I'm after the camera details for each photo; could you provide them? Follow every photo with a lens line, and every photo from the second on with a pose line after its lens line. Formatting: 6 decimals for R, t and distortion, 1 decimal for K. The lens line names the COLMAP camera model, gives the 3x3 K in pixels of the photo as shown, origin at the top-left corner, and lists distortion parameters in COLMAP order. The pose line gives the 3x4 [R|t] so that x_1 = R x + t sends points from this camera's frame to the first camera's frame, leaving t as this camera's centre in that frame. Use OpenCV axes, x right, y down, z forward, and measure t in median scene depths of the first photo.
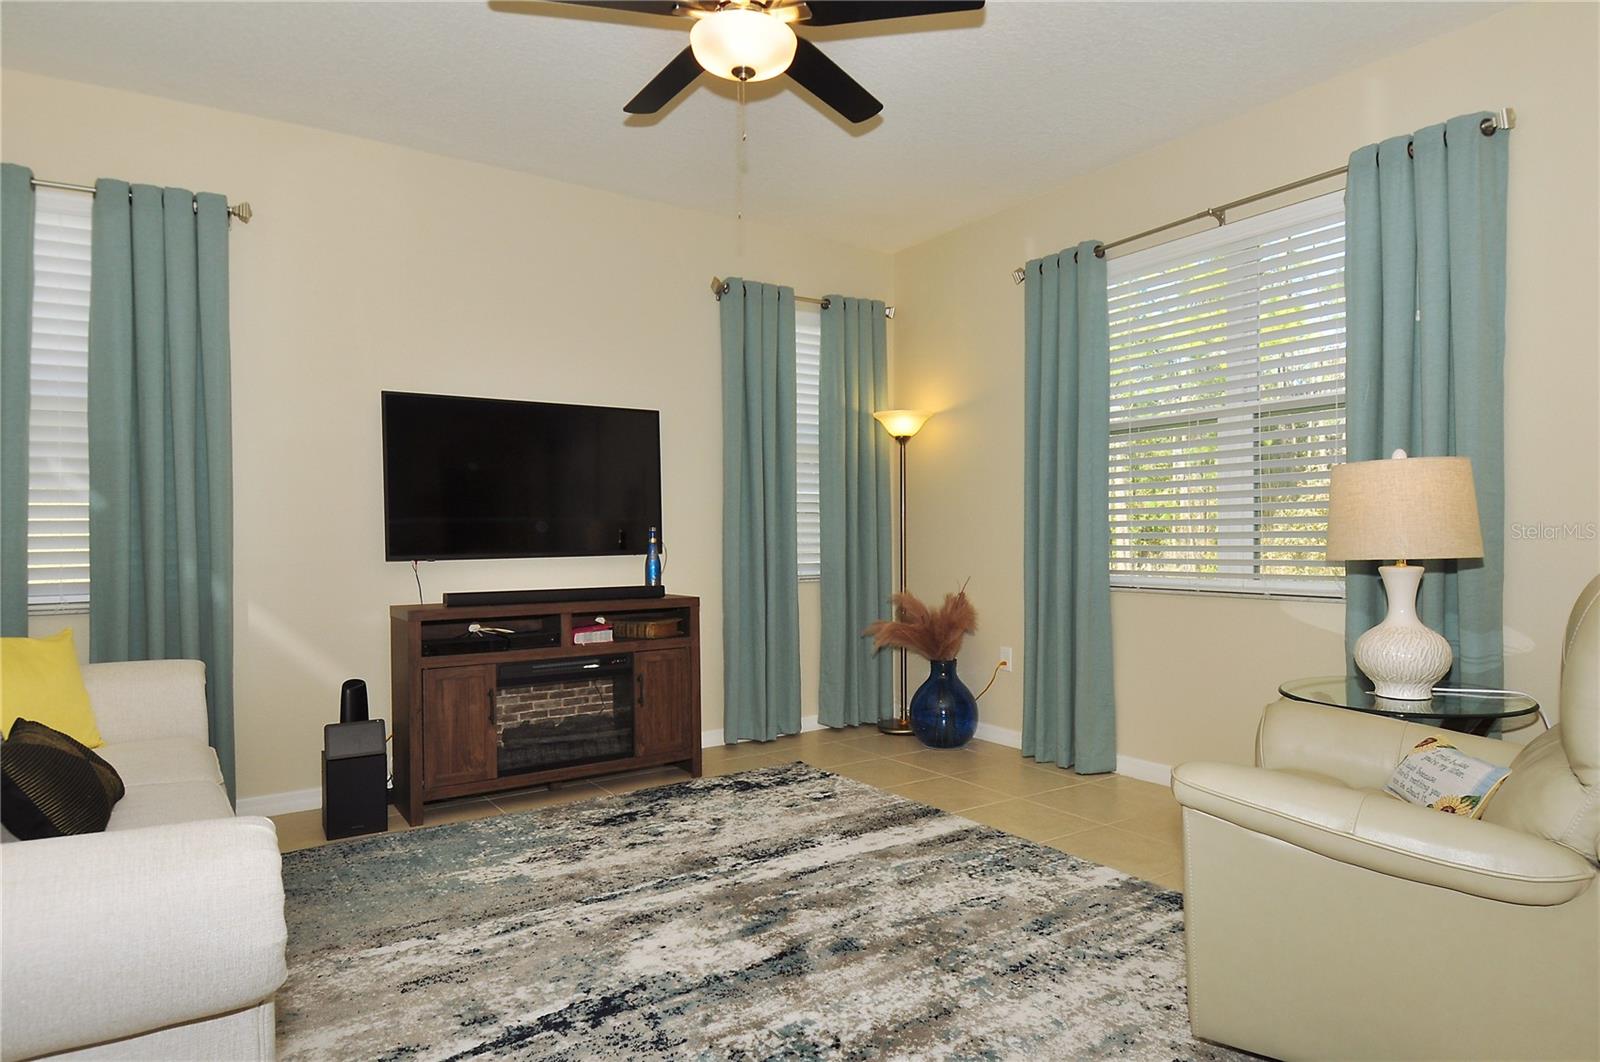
lens RADIAL K [[972.0, 0, 800.0], [0, 972.0, 531.0], [0, 0, 1]] dist [-0.002706, -0.000763]
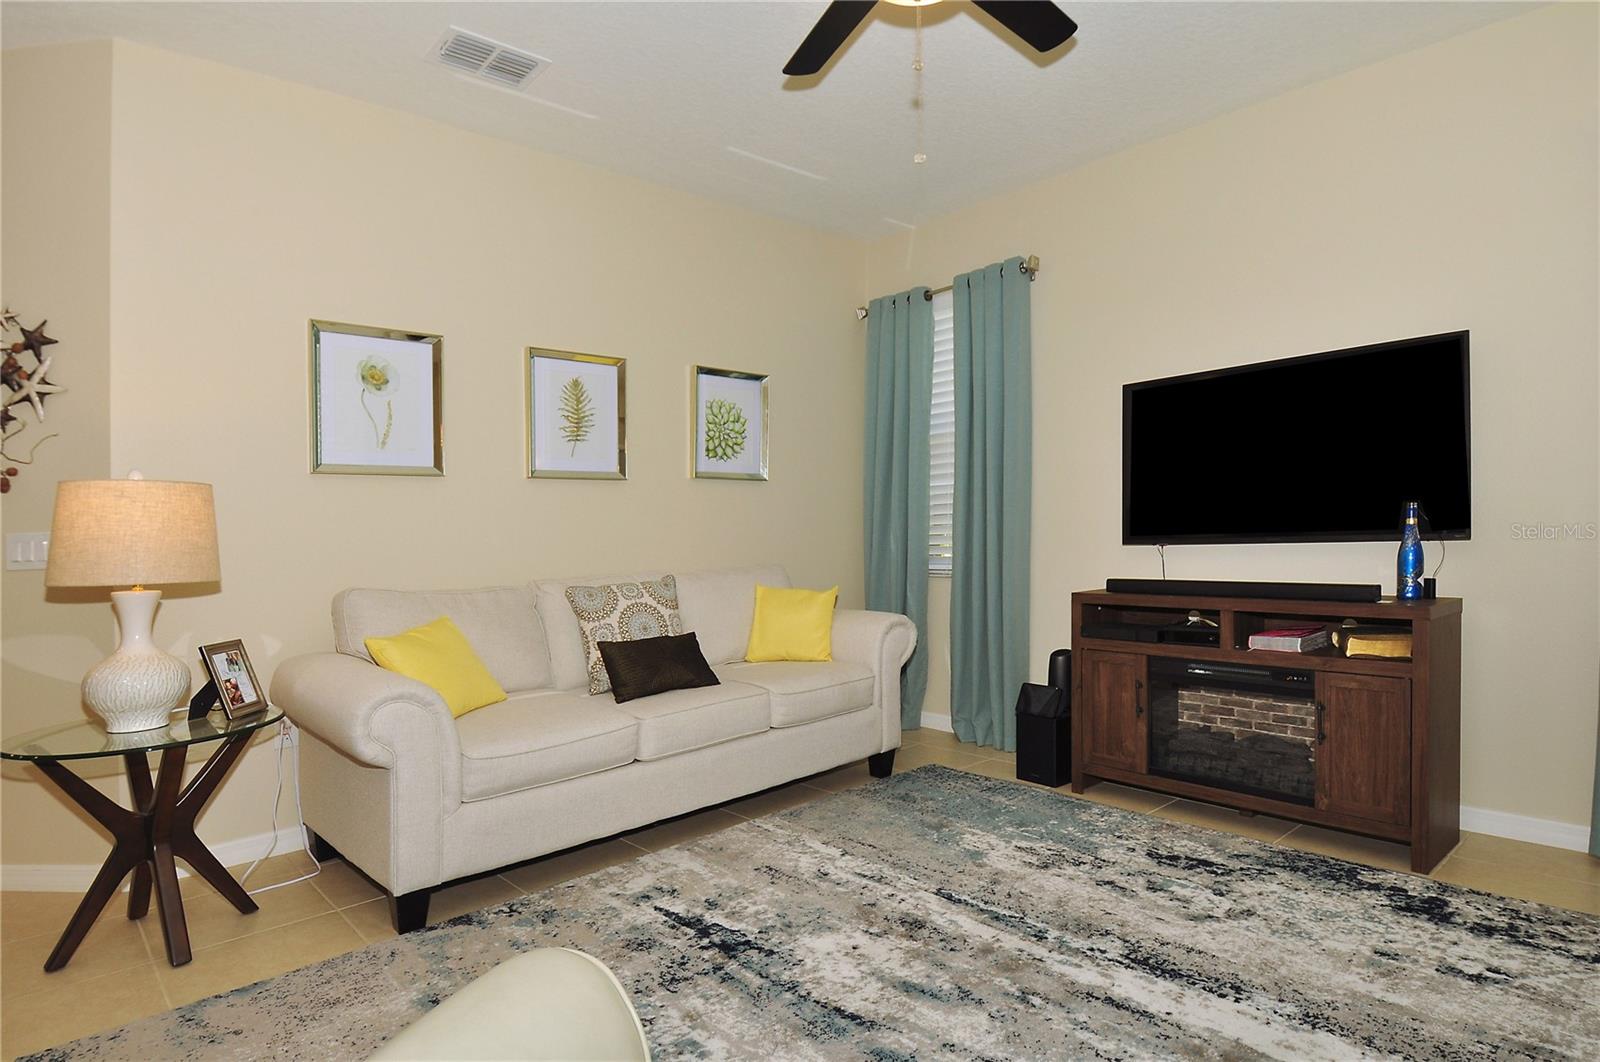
lens RADIAL K [[839.7, 0, 800.0], [0, 839.7, 531.0], [0, 0, 1]] dist [0.044771, -0.041920]
pose [[0.136496, 0.006871, -0.990617, 0.499756], [0.034249, 0.999345, 0.011651, -0.007987], [0.990048, -0.035518, 0.136172, 0.592780]]
